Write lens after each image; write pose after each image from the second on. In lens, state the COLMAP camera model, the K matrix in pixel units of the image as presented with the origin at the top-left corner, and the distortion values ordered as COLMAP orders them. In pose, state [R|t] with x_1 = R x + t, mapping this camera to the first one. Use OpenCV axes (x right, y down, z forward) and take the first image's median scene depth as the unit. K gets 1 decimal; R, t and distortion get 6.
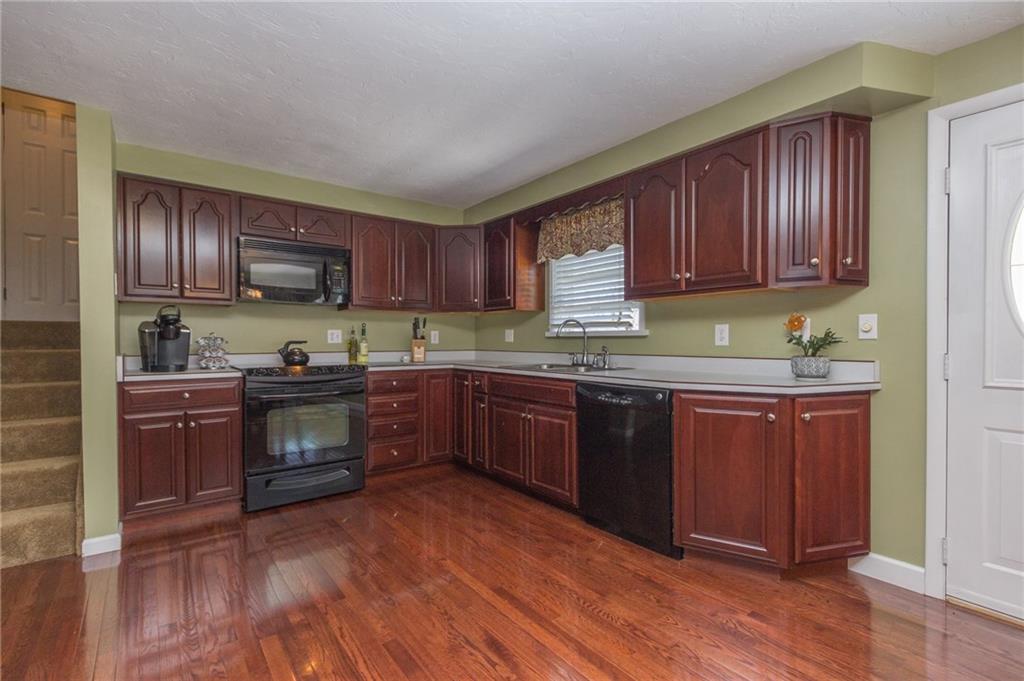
lens RADIAL K [[469.0, 0, 507.6], [0, 469.0, 341.7], [0, 0, 1]] dist [0.009672, -0.001826]
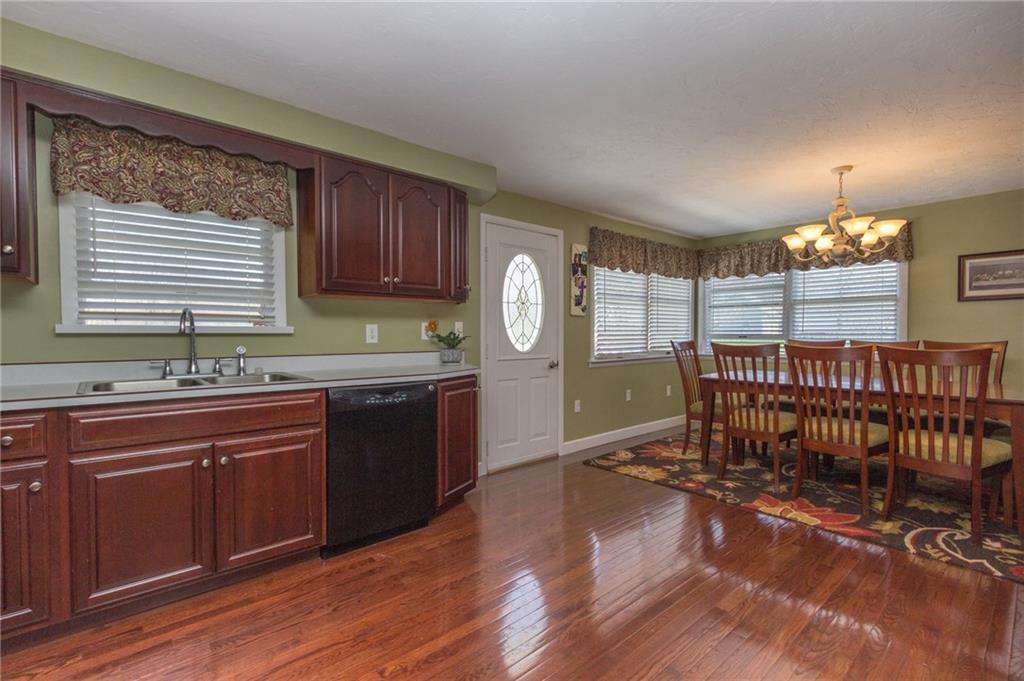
lens RADIAL K [[469.0, 0, 515.4], [0, 469.0, 342.9], [0, 0, 1]] dist [0.009672, -0.001826]
pose [[-0.073911, -0.012021, 0.997192, -0.753567], [0.008485, 0.999884, 0.012682, -0.003651], [-0.997229, 0.009398, -0.073801, 0.800110]]
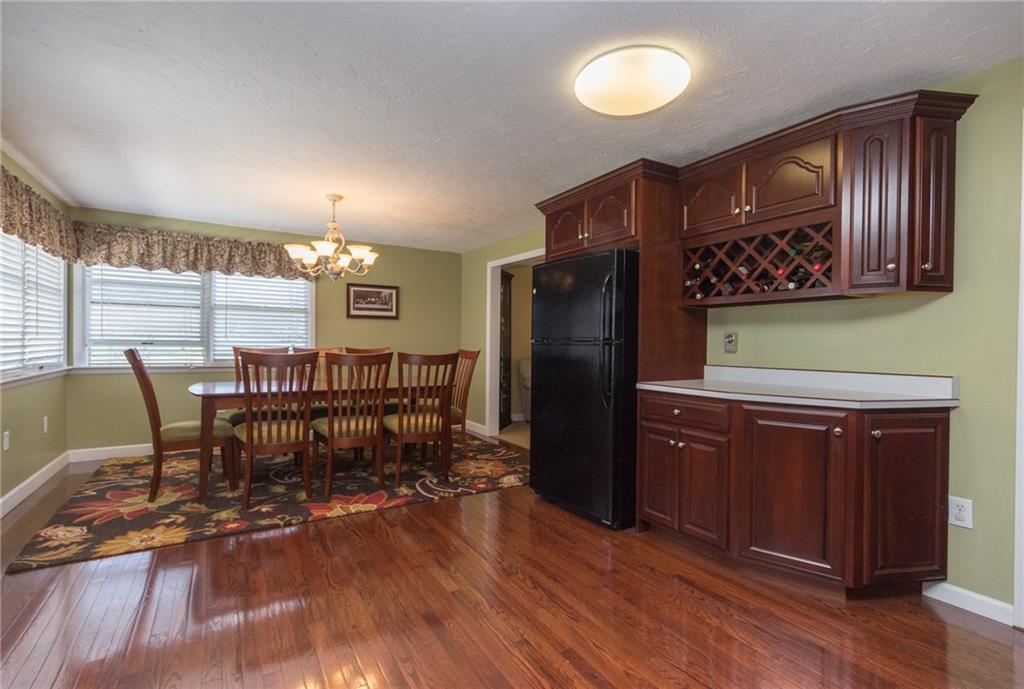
lens RADIAL K [[473.2, 0, 515.5], [0, 473.2, 350.1], [0, 0, 1]] dist [0.000434, -0.000559]
pose [[-0.995815, -0.007974, 0.091041, -0.201398], [-0.006042, 0.999751, 0.021475, -0.015566], [-0.091190, 0.020835, -0.995616, 1.249309]]
